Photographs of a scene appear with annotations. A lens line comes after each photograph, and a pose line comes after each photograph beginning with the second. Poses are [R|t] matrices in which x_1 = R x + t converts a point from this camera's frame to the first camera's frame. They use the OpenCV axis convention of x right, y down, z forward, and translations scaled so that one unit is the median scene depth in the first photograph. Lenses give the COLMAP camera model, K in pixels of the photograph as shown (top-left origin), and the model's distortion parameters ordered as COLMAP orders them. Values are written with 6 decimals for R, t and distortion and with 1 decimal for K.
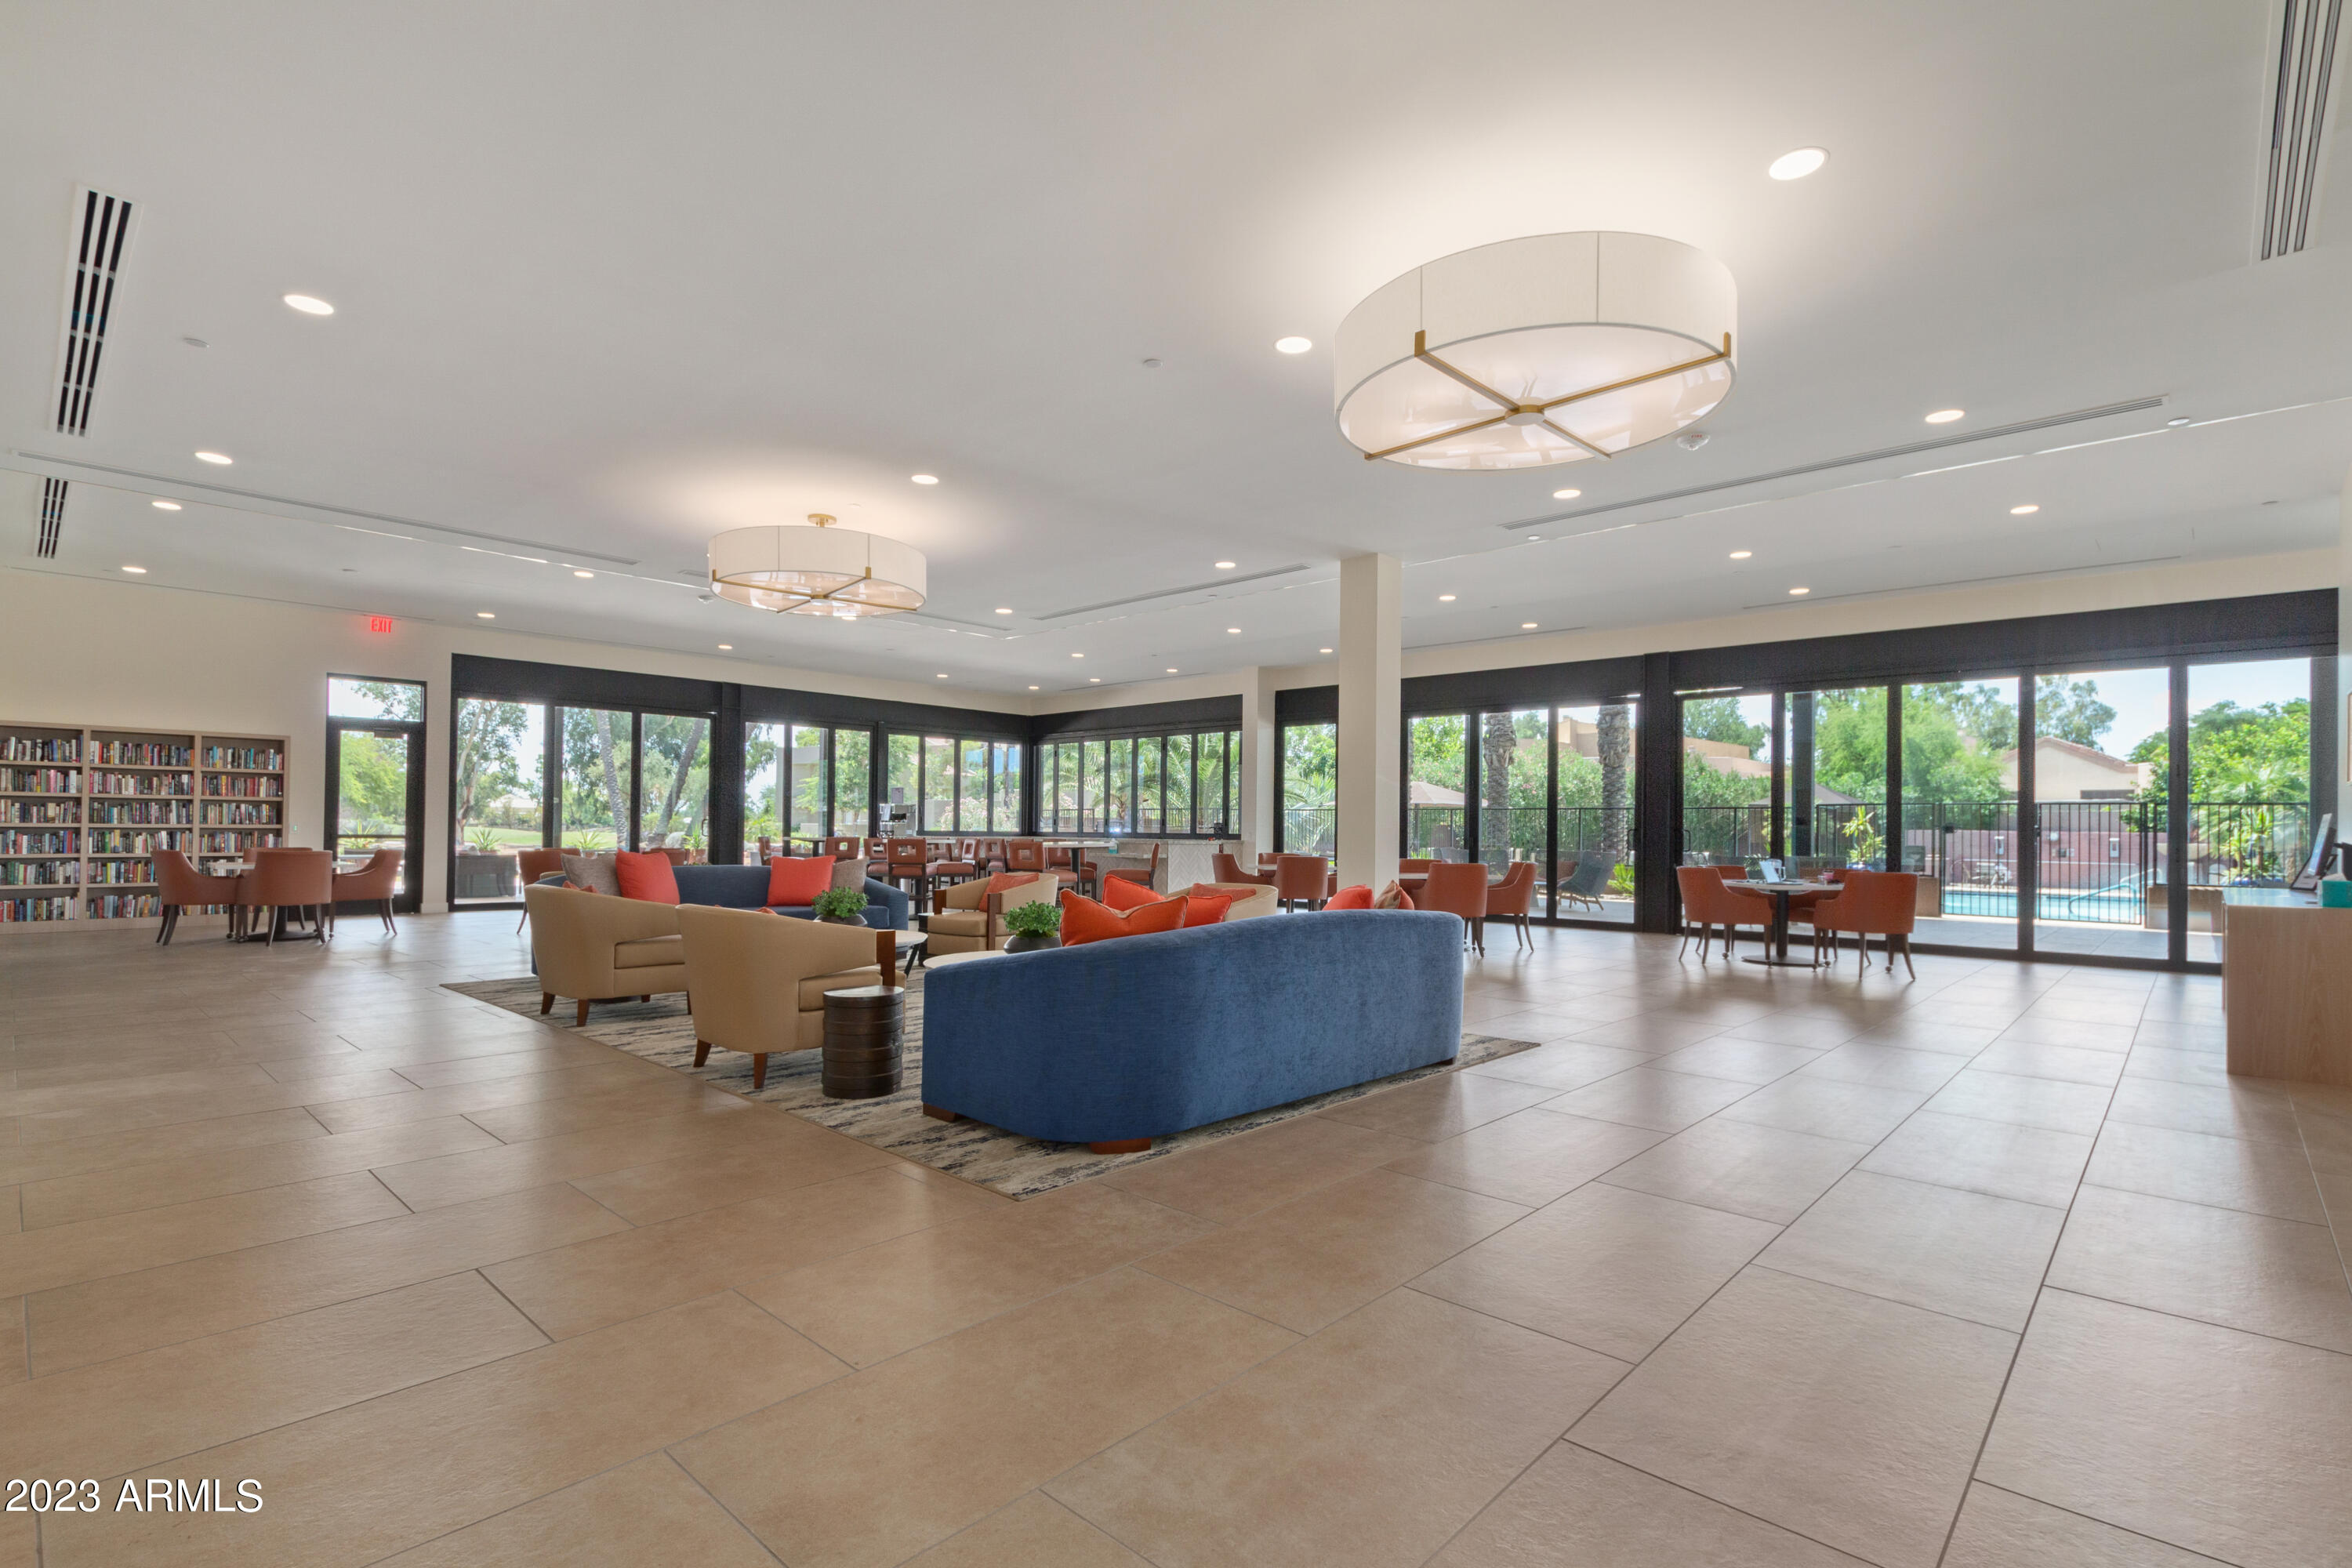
lens RADIAL K [[1103.5, 0, 1186.9], [0, 1103.5, 805.9], [0, 0, 1]] dist [-0.015846, -0.000175]
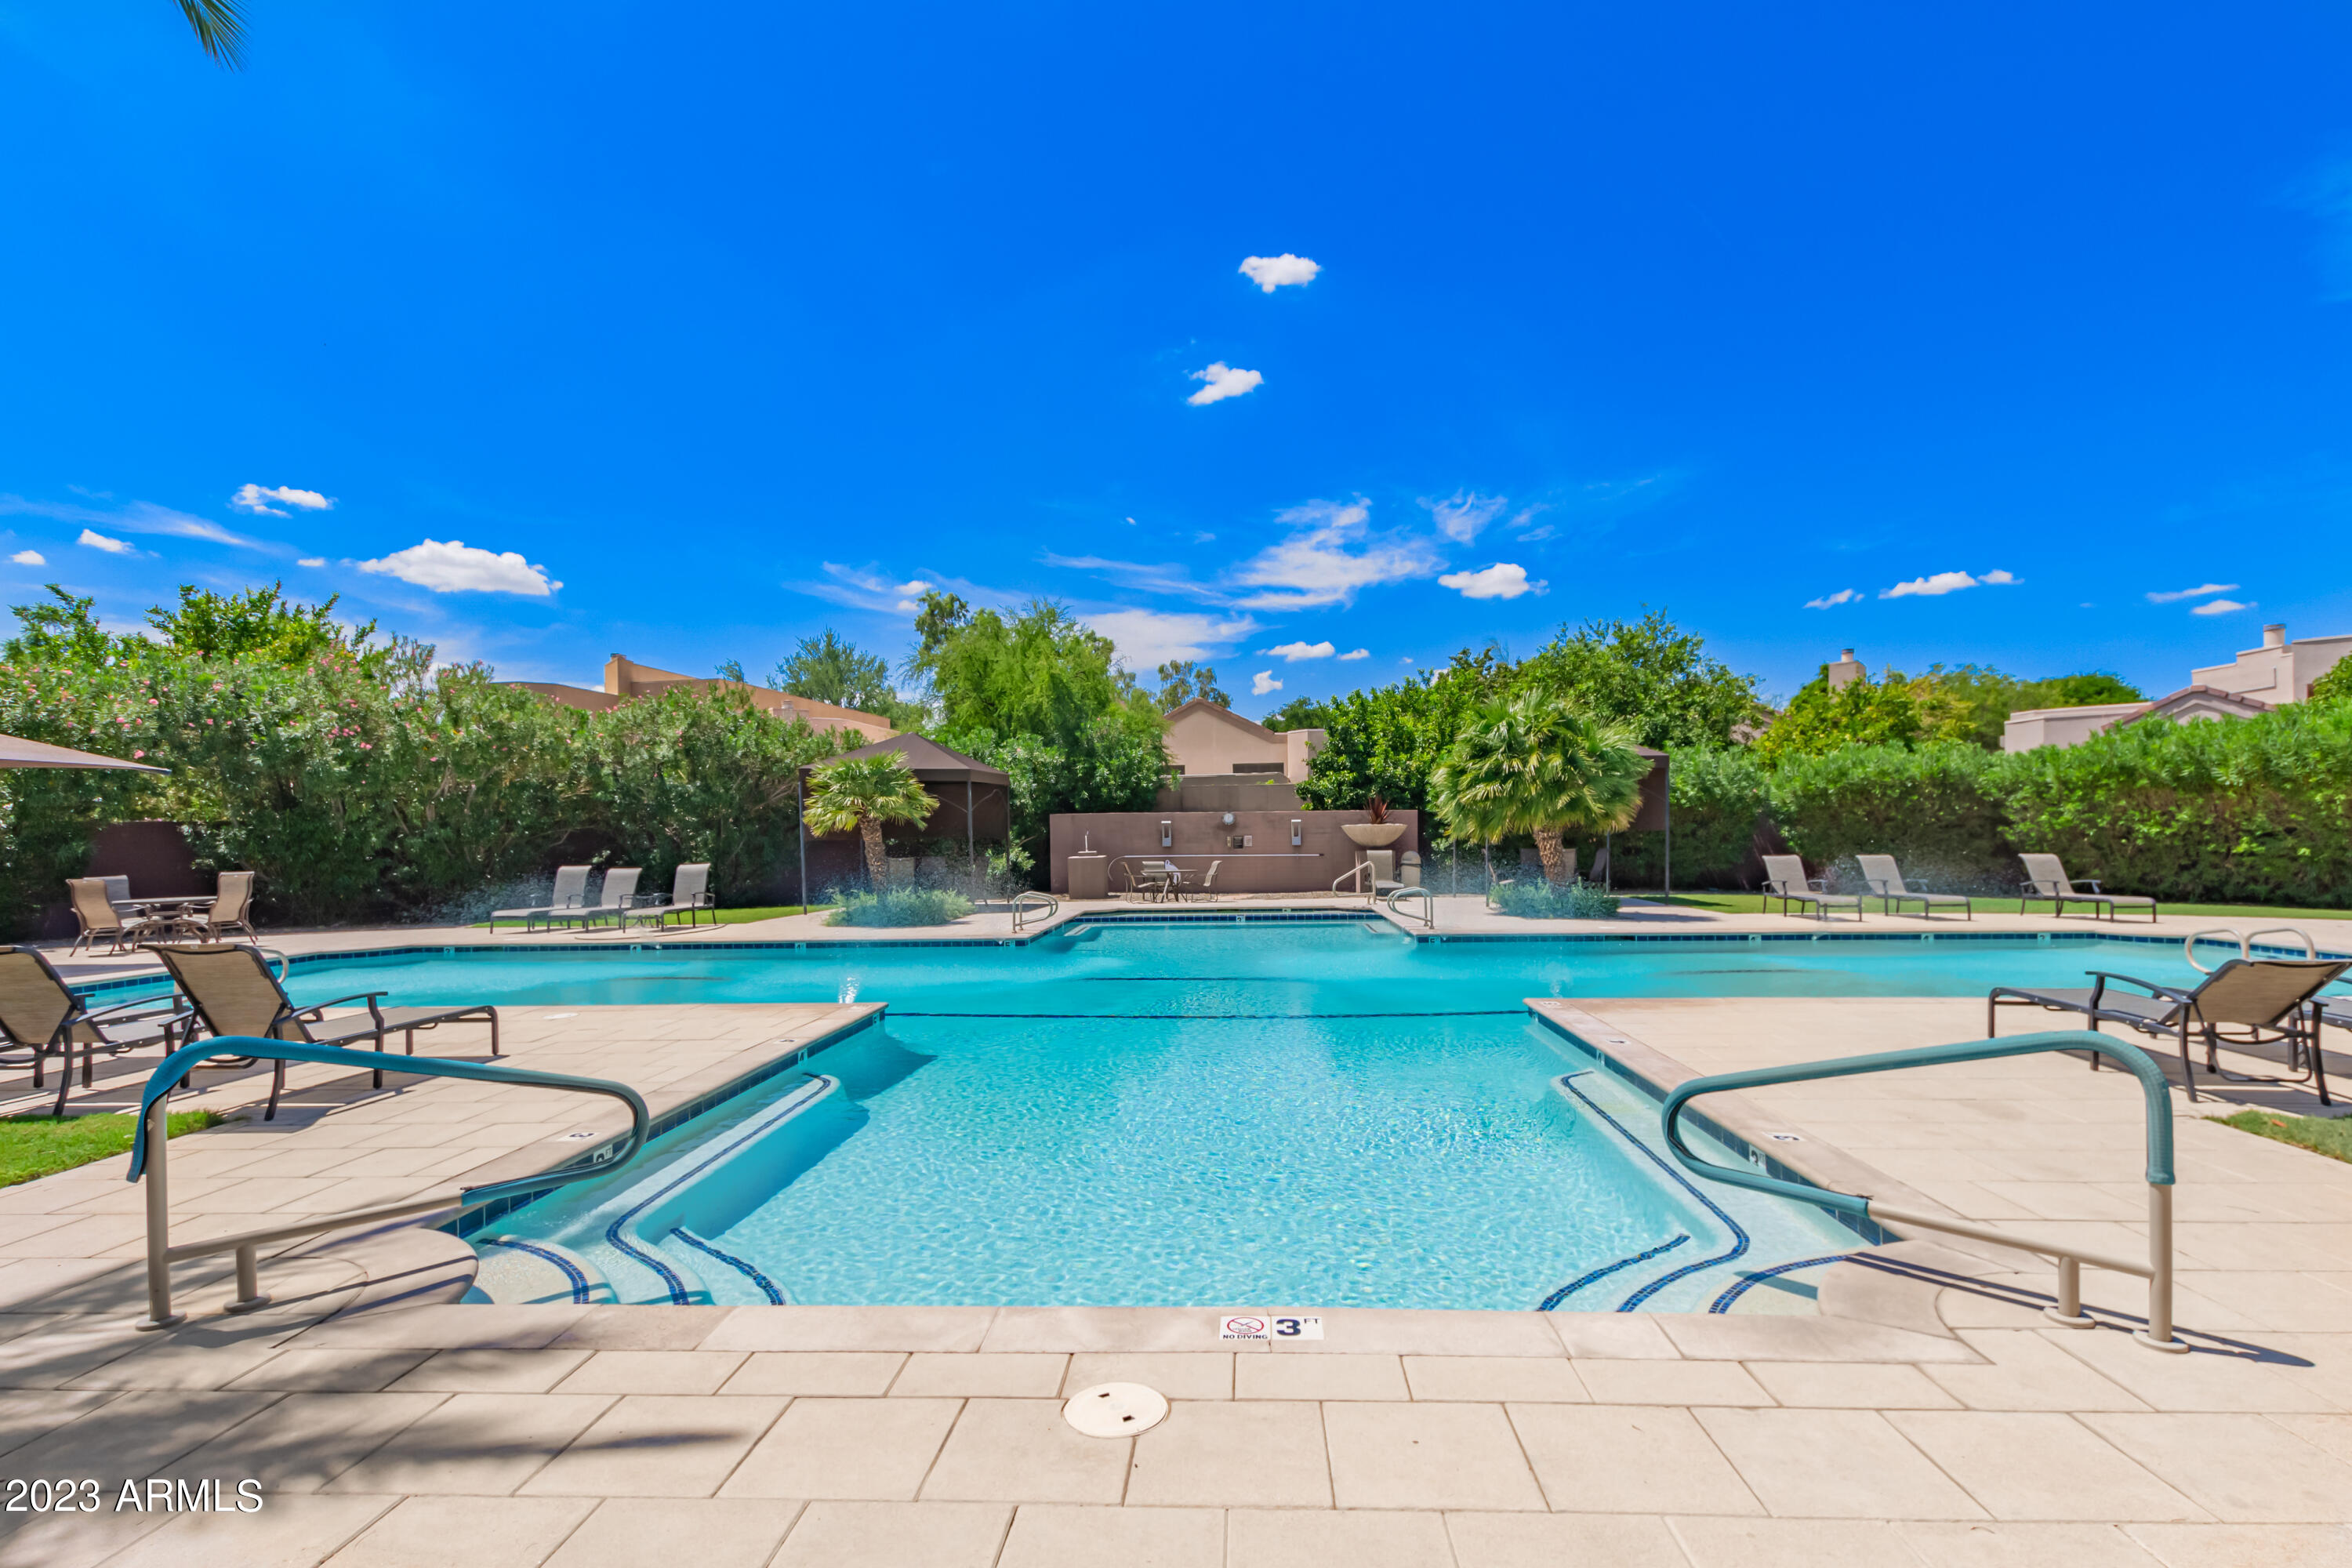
lens RADIAL K [[1103.5, 0, 1180.7], [0, 1103.5, 792.1], [0, 0, 1]] dist [-0.015846, -0.000175]
pose [[0.772832, -0.002483, 0.634606, 0.286469], [0.009404, 0.999927, -0.007539, 0.015483], [-0.634541, 0.011794, 0.772799, 0.423519]]
